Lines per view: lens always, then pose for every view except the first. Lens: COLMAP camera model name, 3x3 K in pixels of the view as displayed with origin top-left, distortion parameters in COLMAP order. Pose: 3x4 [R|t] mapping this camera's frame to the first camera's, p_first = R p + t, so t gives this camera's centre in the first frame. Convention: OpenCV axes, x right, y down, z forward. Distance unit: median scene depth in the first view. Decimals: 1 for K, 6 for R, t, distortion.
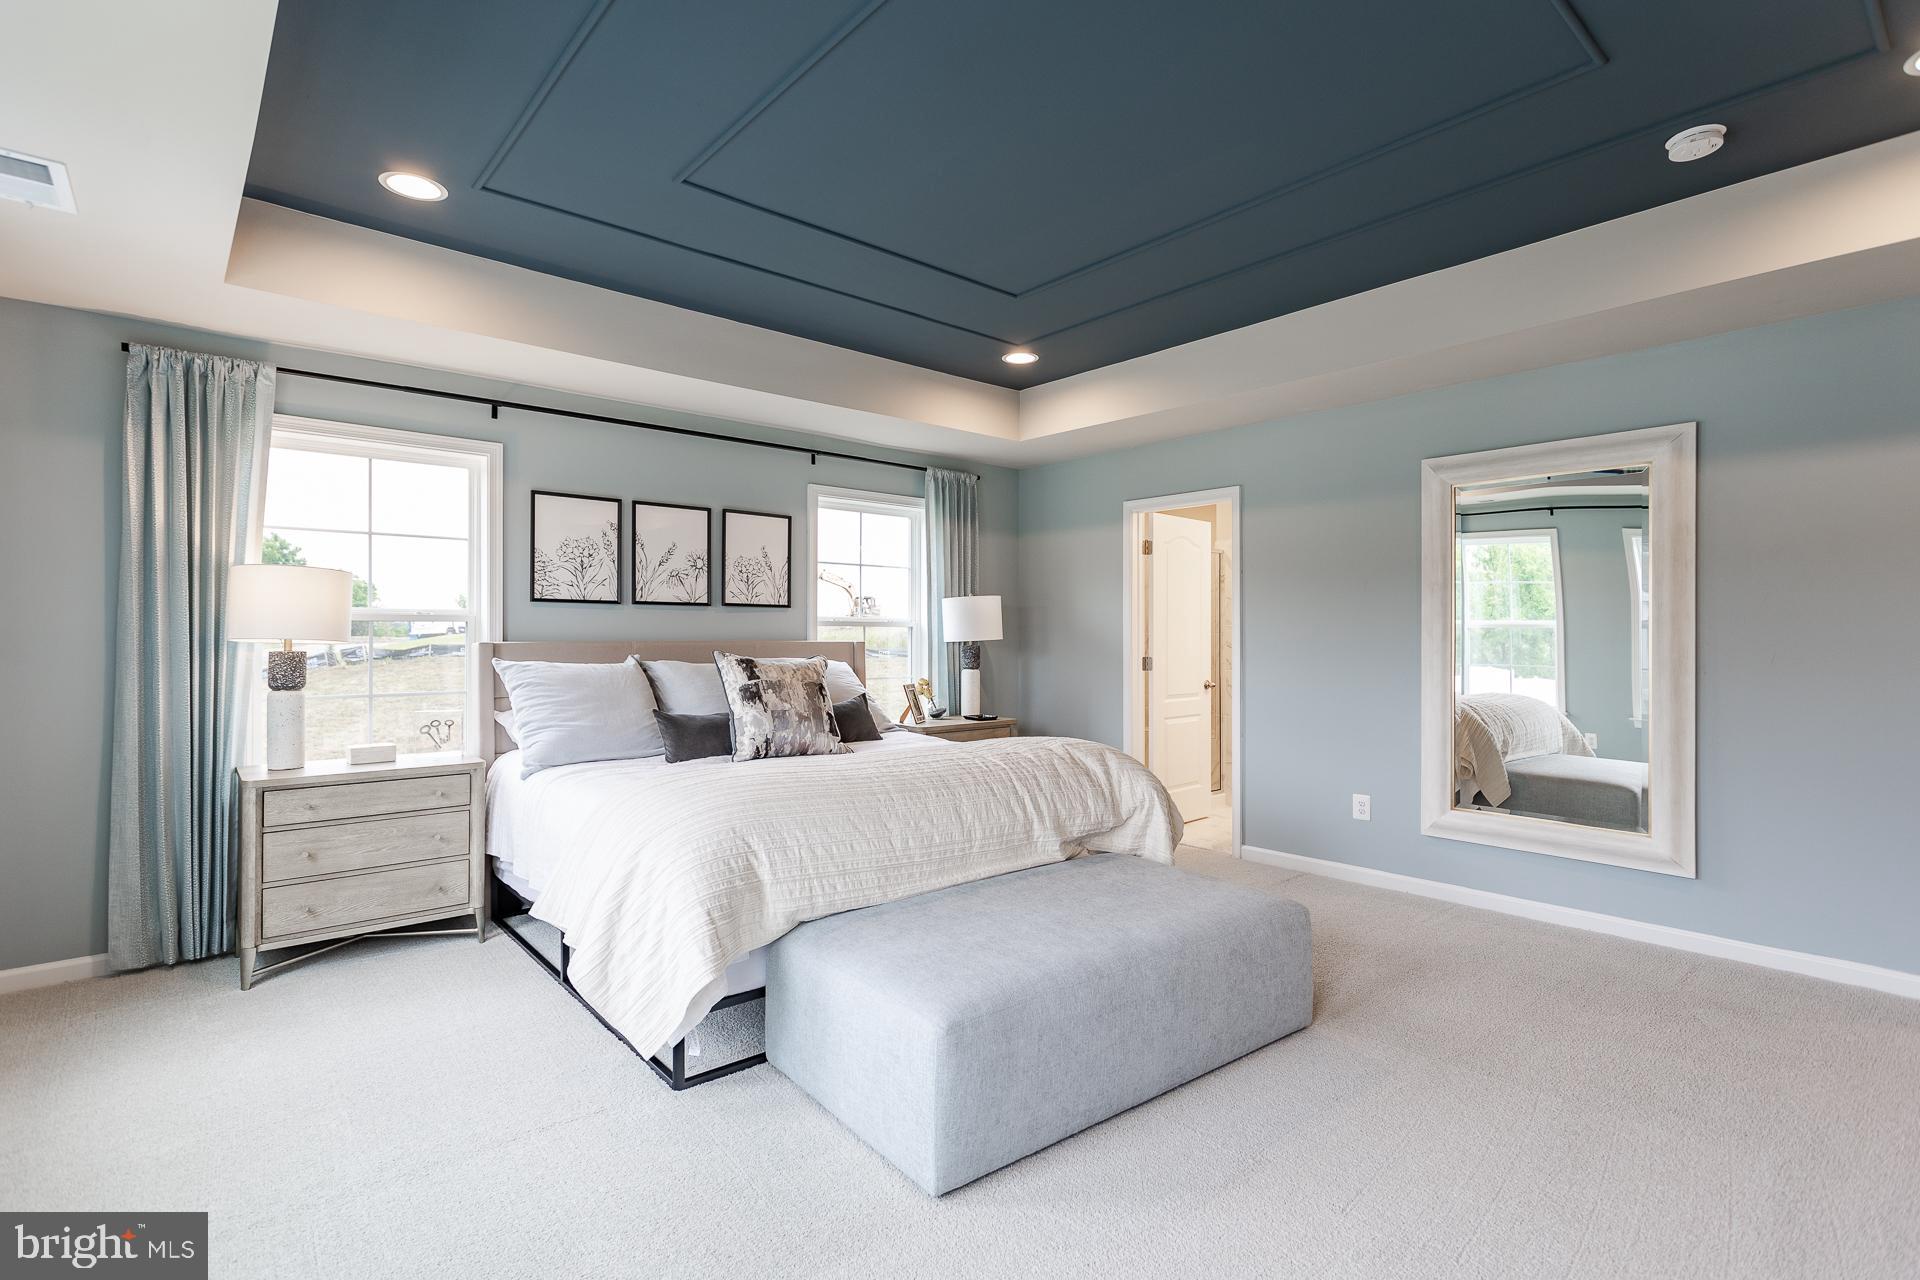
lens RADIAL K [[929.5, 0, 965.2], [0, 929.5, 631.4], [0, 0, 1]] dist [-0.001261, 0.002639]
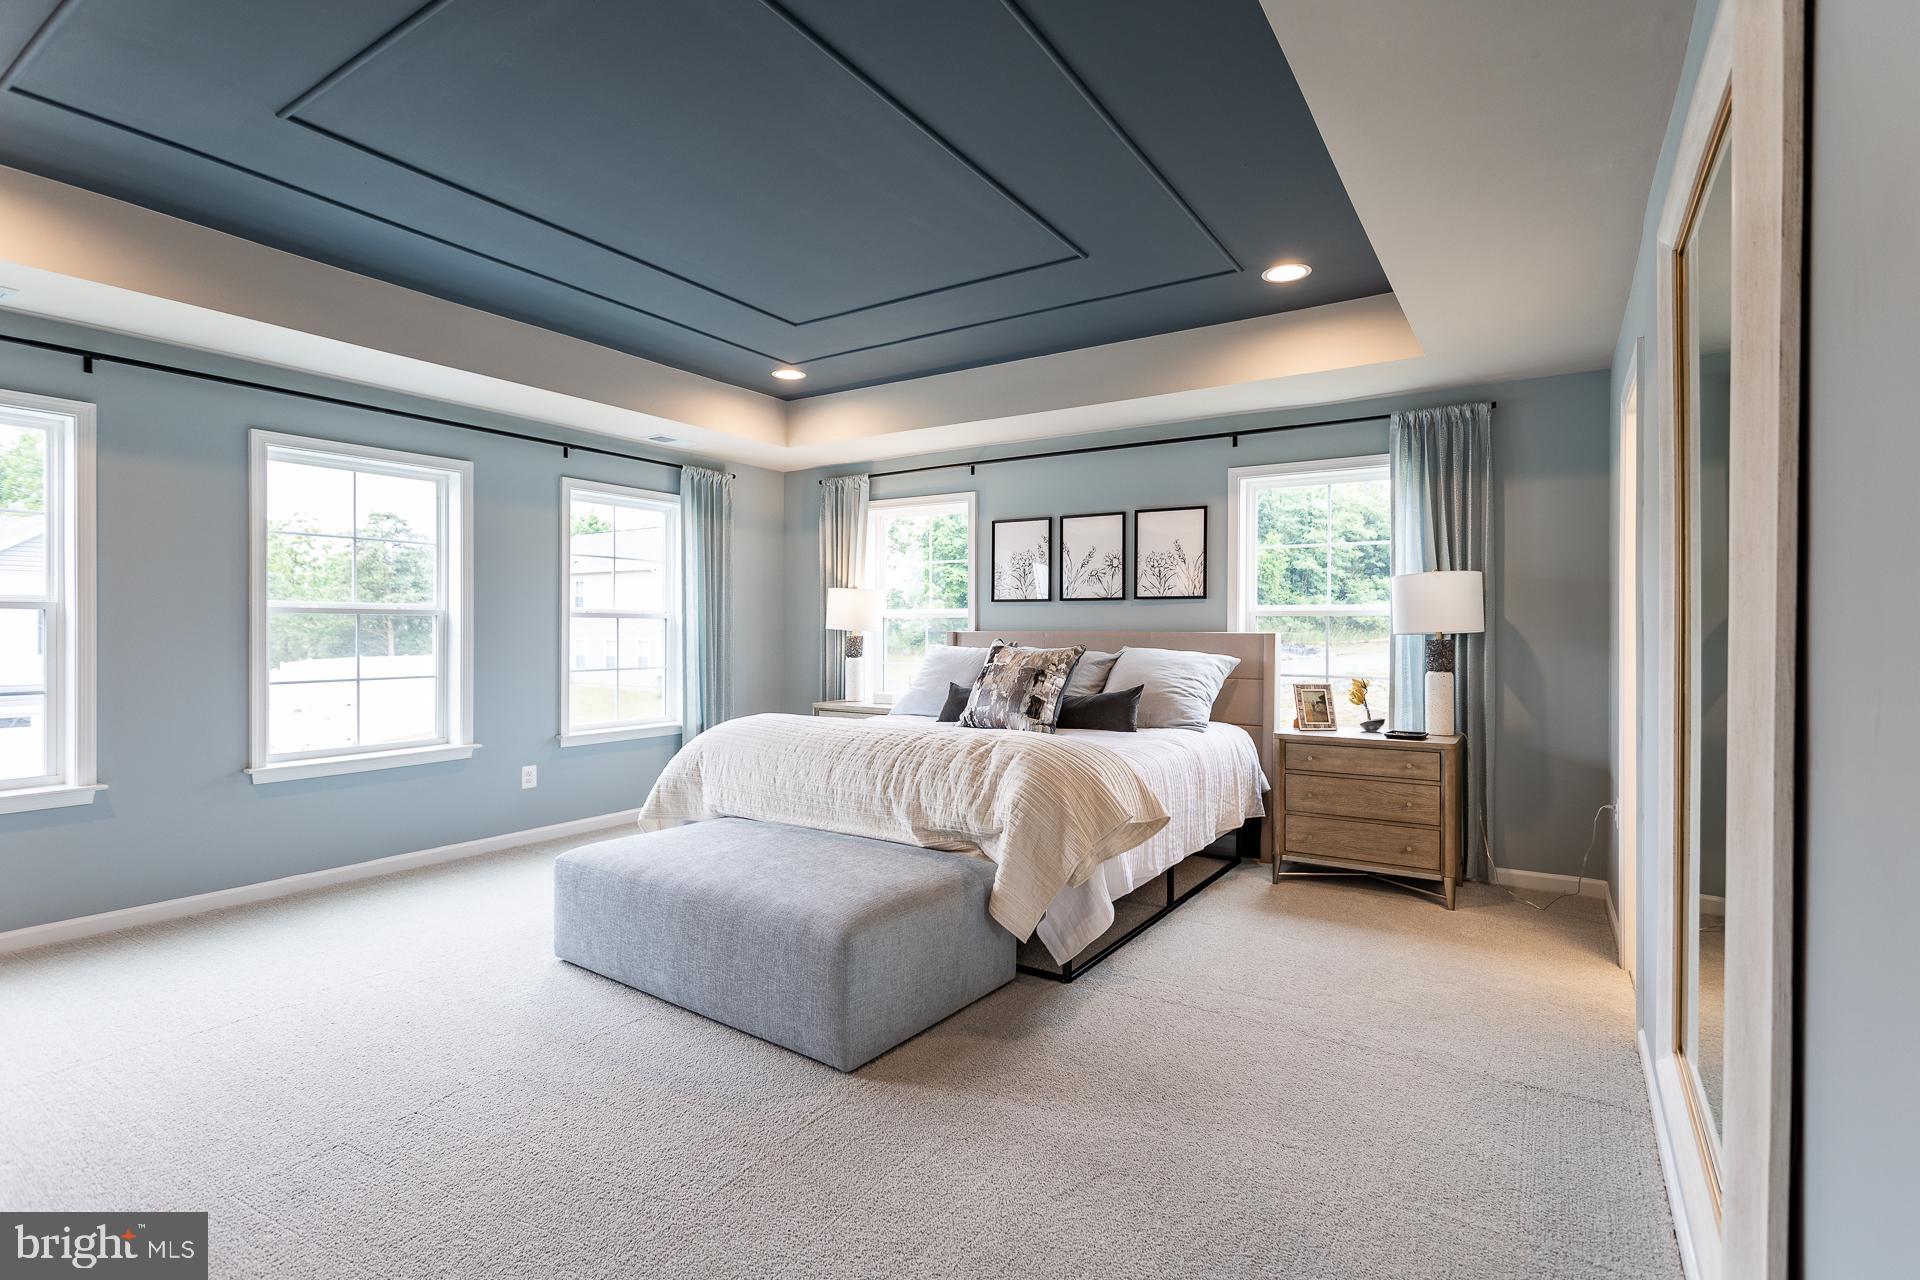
lens RADIAL K [[929.5, 0, 961.5], [0, 929.5, 635.9], [0, 0, 1]] dist [-0.001261, 0.002639]
pose [[0.253392, 0.010331, -0.967309, 0.753092], [0.005397, 0.999912, 0.012093, 0.001113], [0.967349, -0.008285, 0.253314, 0.533892]]
